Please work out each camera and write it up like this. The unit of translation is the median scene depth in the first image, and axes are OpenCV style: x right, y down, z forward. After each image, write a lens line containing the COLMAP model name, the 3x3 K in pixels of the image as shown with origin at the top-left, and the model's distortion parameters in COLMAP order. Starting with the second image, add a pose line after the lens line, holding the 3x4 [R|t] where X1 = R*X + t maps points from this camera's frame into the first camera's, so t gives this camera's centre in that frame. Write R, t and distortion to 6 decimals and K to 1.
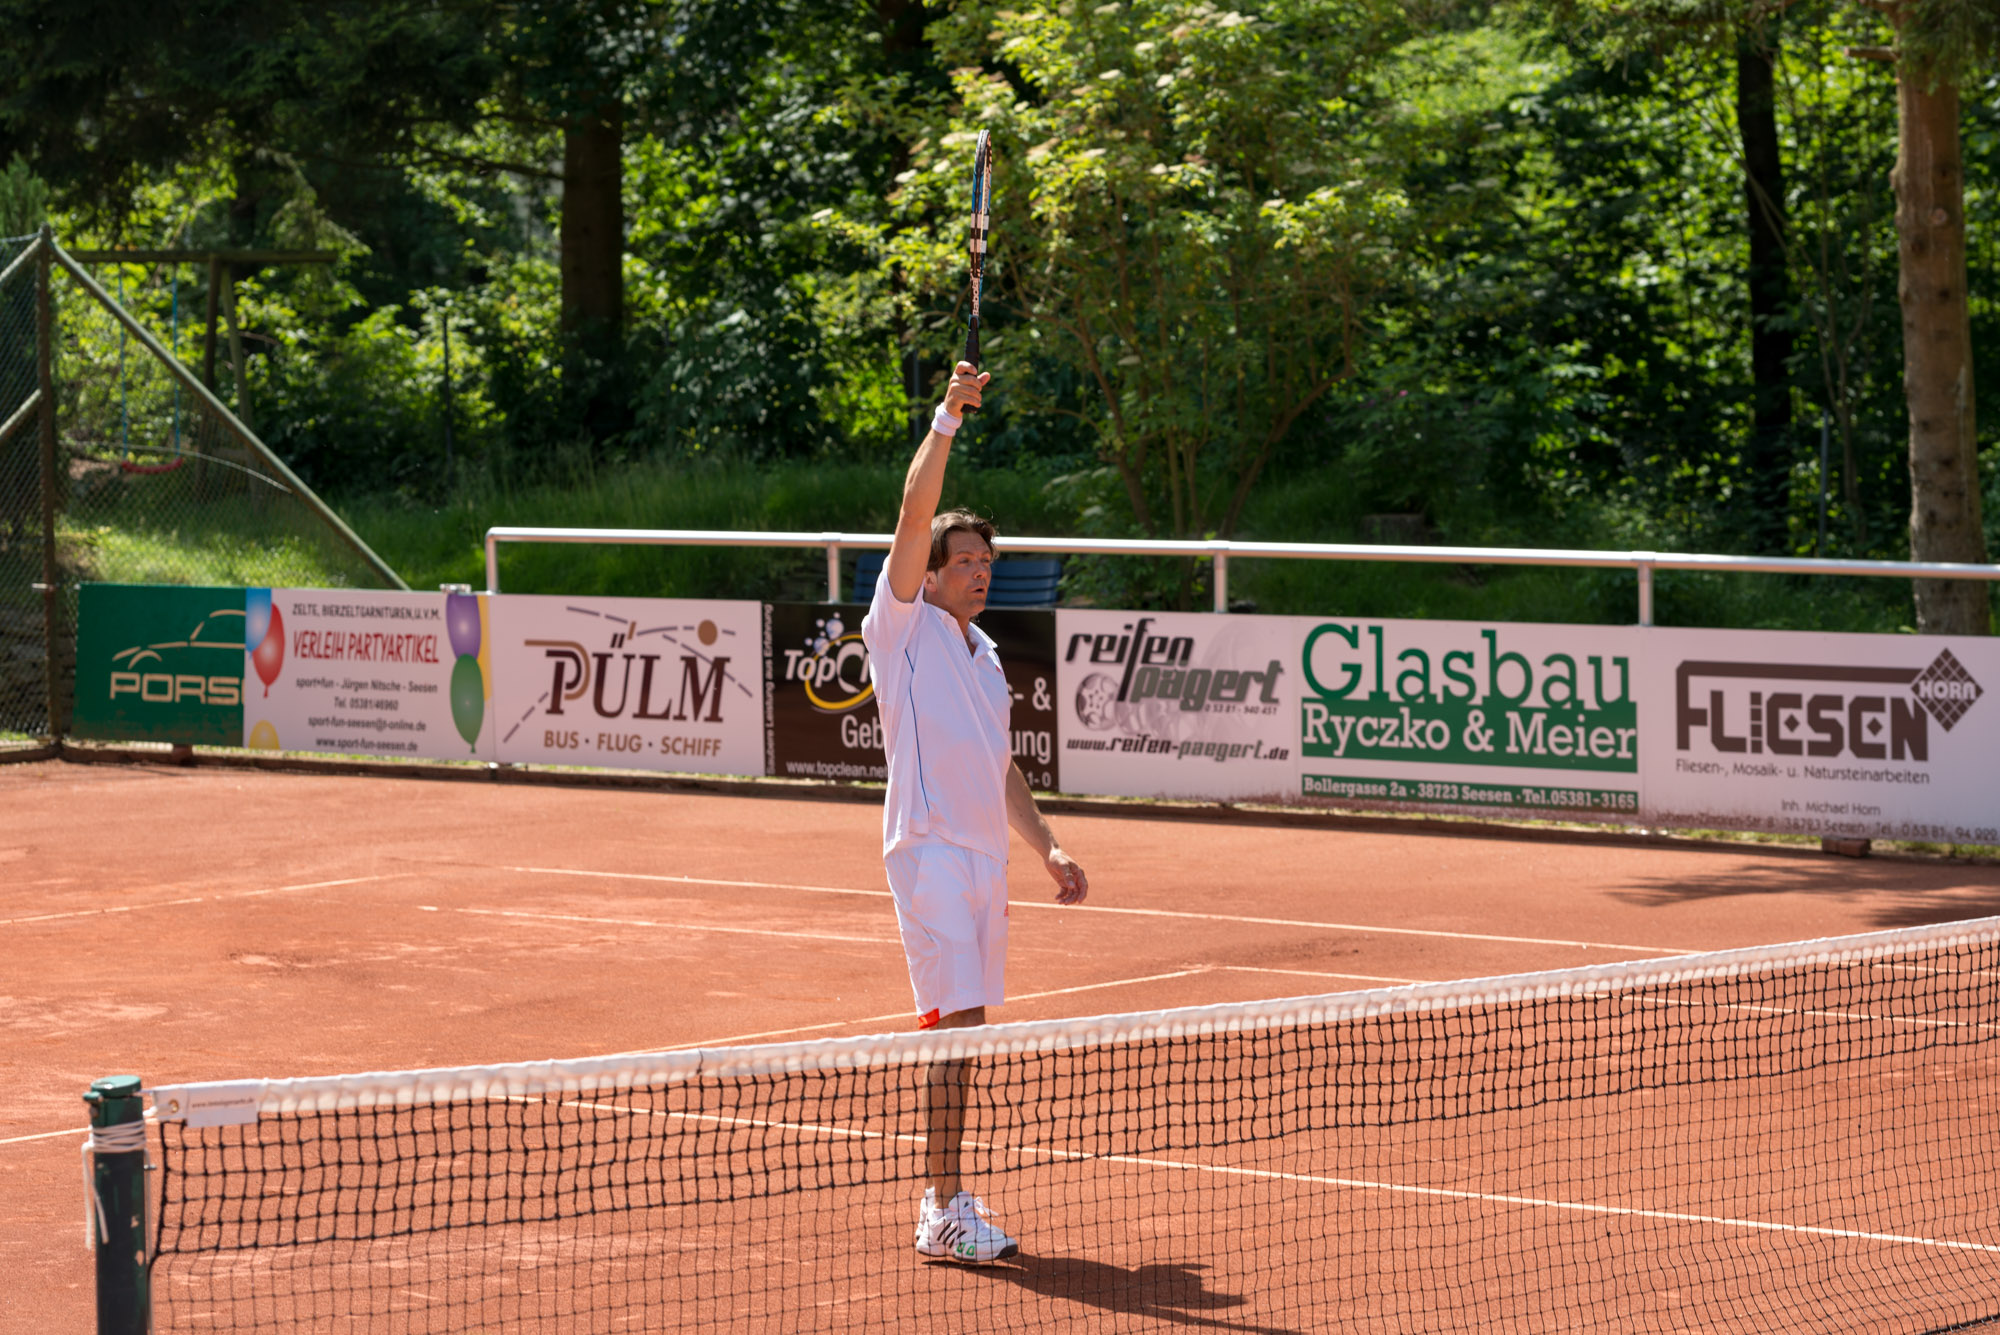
lens RADIAL K [[6438.4, 0, 998.8], [0, 6438.4, 667.7], [0, 0, 1]] dist [0.010955, 0.000000]
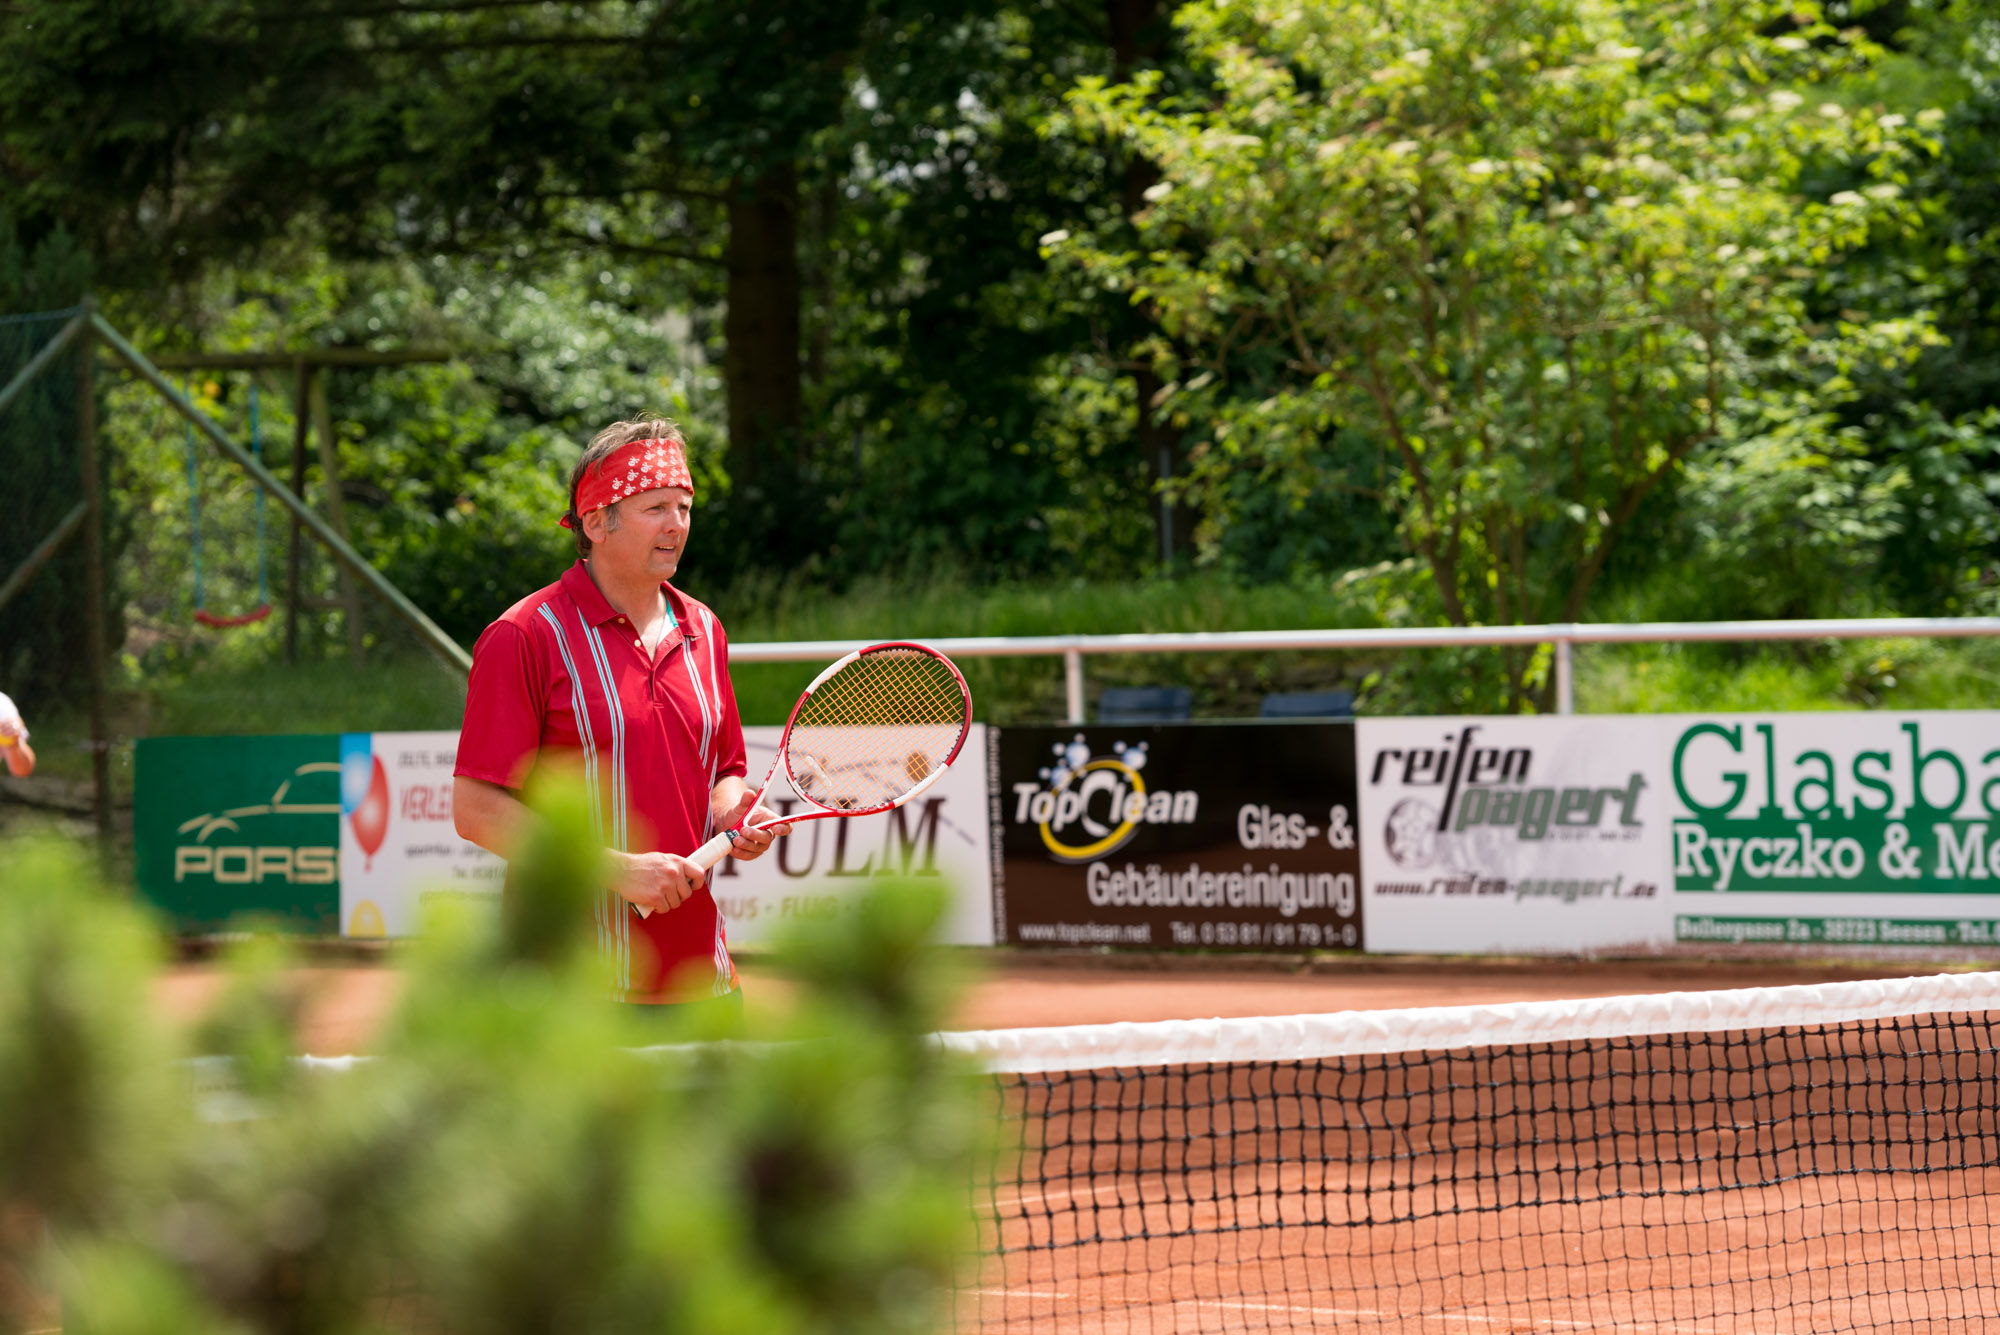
lens RADIAL K [[7548.5, 0, 1015.7], [0, 7548.5, 673.5], [0, 0, 1]] dist [-0.059968, 0.000000]
pose [[0.999304, -0.022931, -0.029436, -0.005559], [0.021812, 0.999047, -0.037795, 0.019466], [0.030274, 0.037127, 0.998852, 0.070248]]
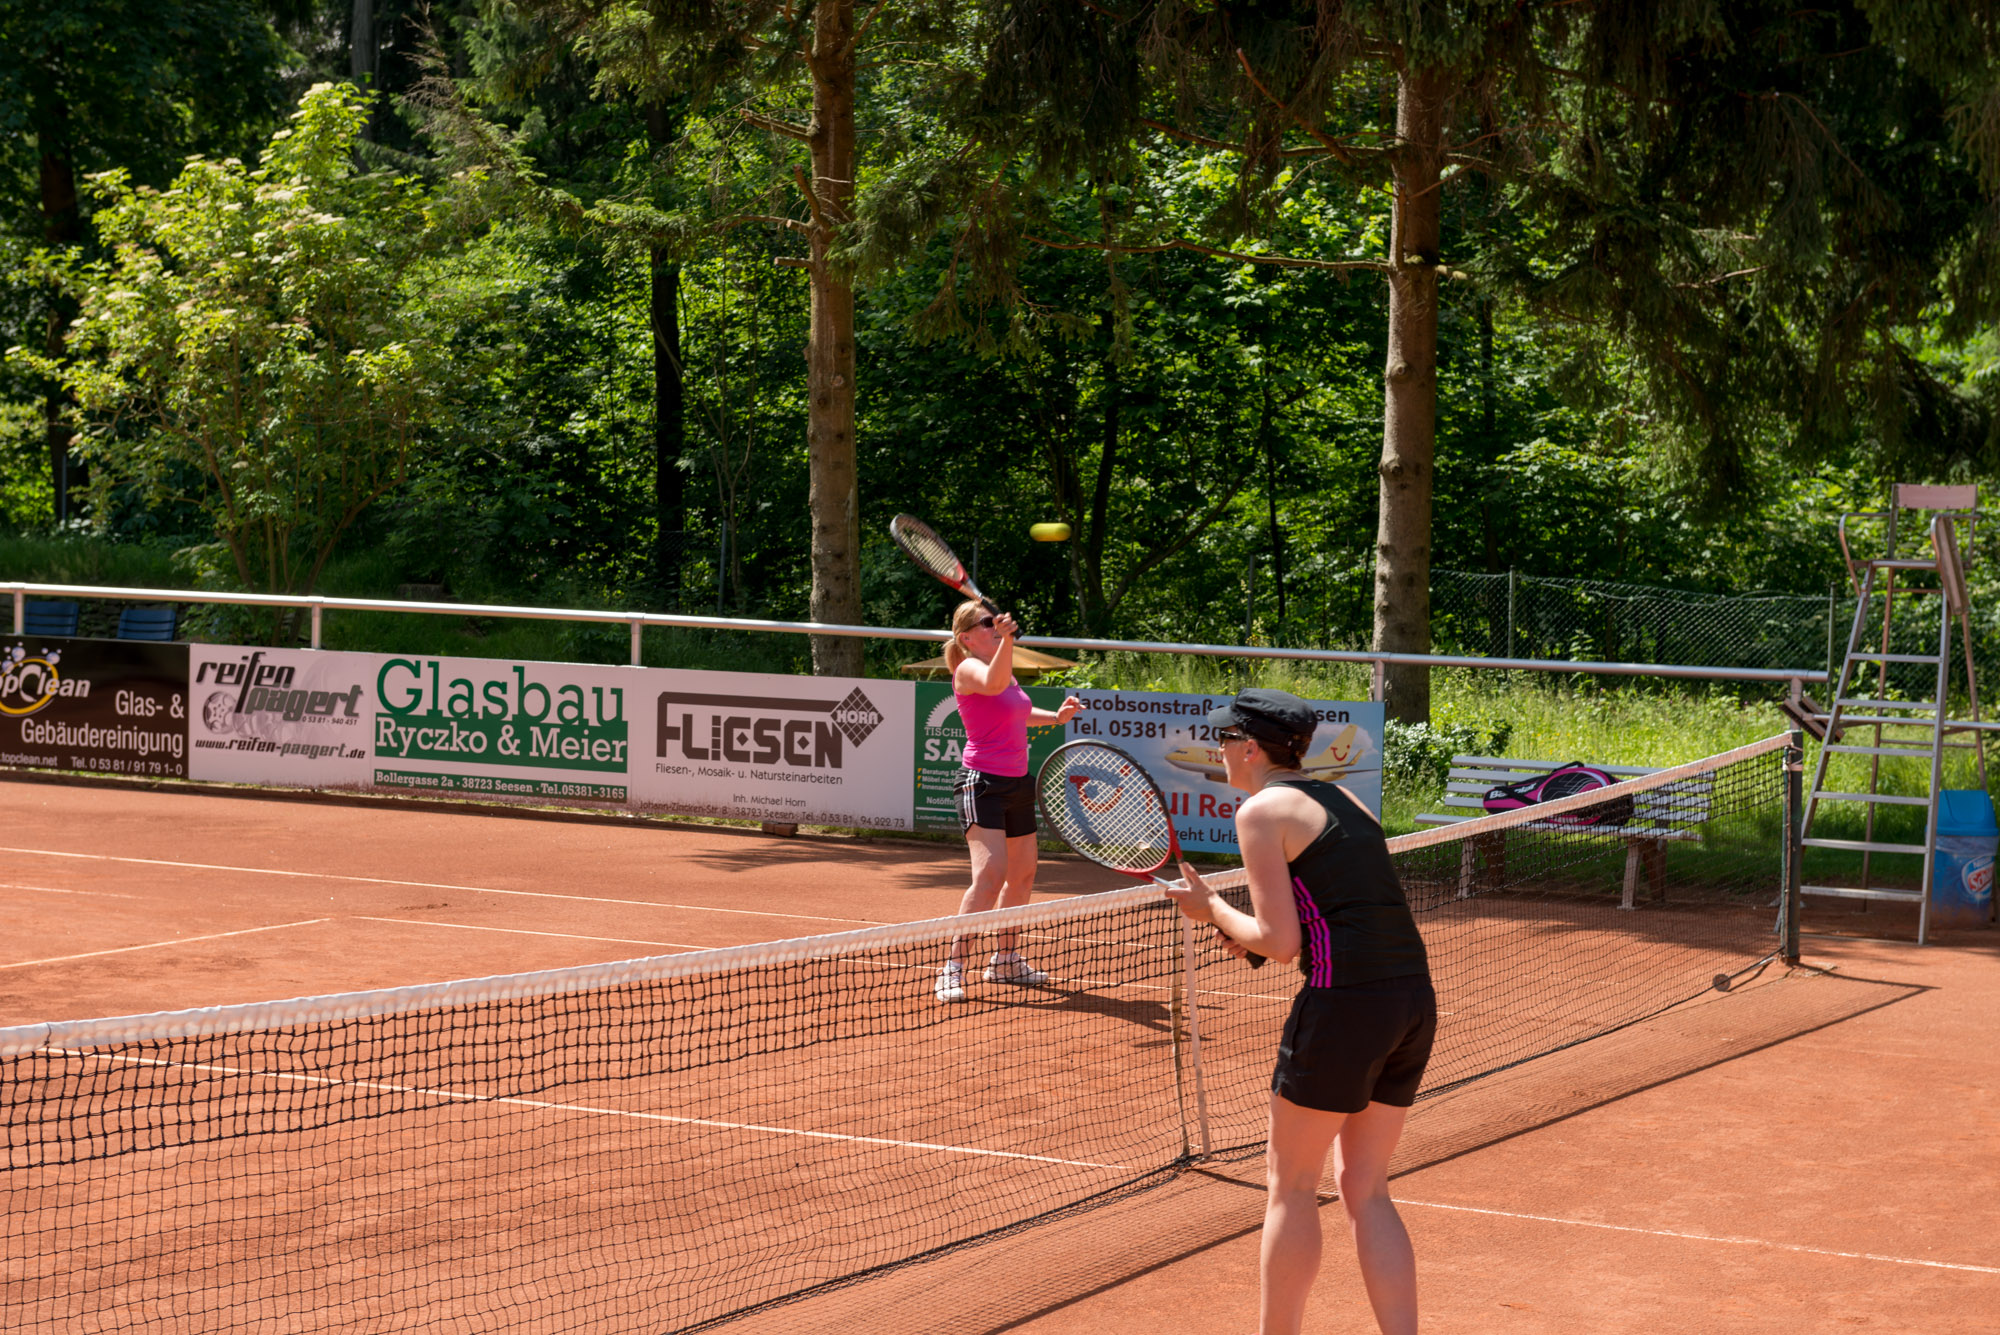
lens RADIAL K [[4149.5, 0, 1013.3], [0, 4149.5, 661.9], [0, 0, 1]] dist [0.063918, 0.000000]
pose [[0.974490, 0.024356, 0.223107, -0.017458], [-0.022241, 0.999681, -0.011989, 0.001354], [-0.223328, 0.006721, 0.974720, 0.107596]]
